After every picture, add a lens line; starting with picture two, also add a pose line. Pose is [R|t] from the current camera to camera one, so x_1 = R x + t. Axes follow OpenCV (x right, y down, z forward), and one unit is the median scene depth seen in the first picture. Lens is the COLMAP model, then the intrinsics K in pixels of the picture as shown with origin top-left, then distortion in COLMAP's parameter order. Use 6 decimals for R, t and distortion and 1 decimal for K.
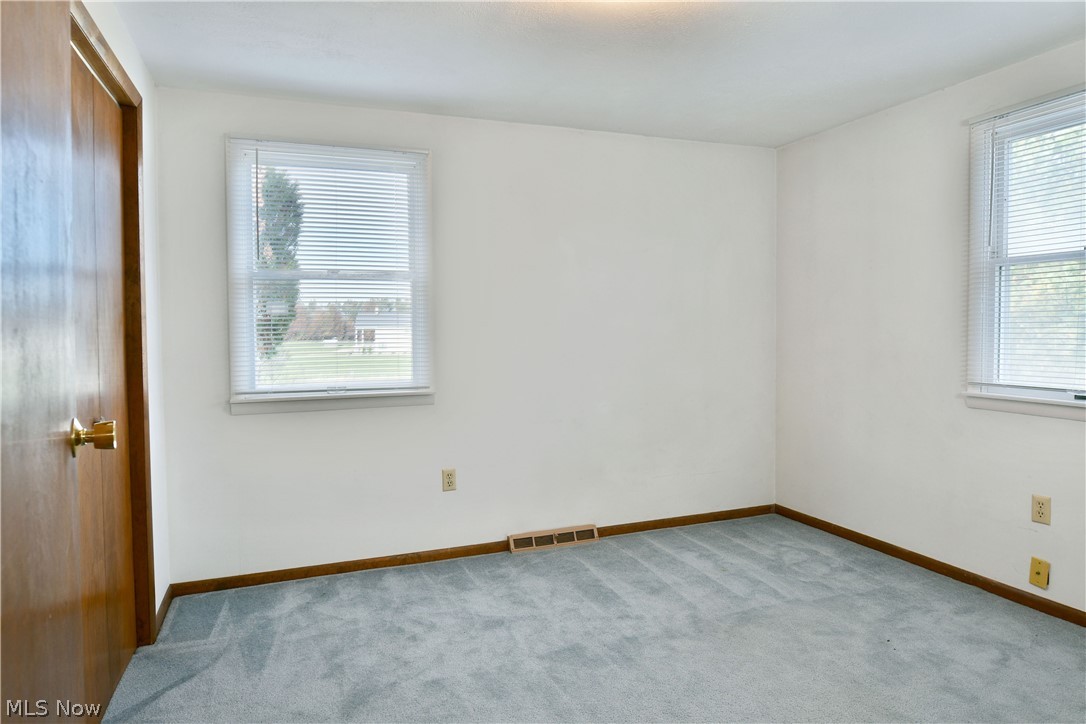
lens RADIAL K [[678.2, 0, 538.3], [0, 678.2, 355.8], [0, 0, 1]] dist [-0.002577, -0.007124]
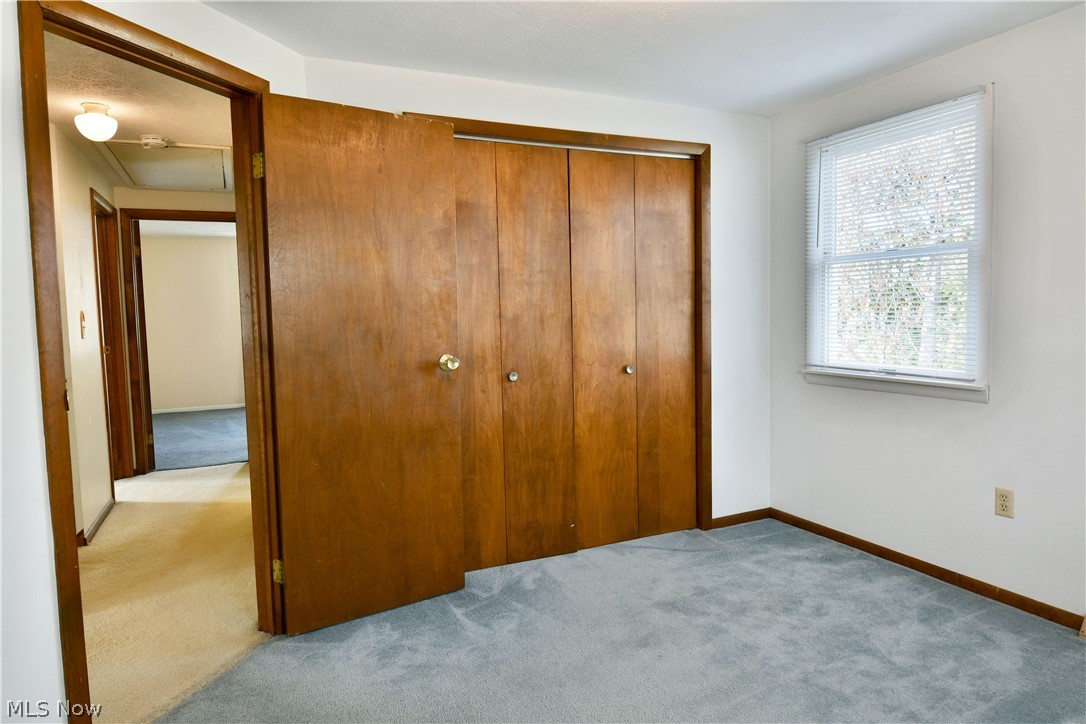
lens RADIAL K [[678.2, 0, 538.3], [0, 678.2, 355.8], [0, 0, 1]] dist [-0.002577, -0.007124]
pose [[0.051196, 0.074930, -0.995874, 0.690881], [-0.023584, 0.996994, 0.073802, -0.035375], [0.998410, 0.019709, 0.052810, 0.476857]]
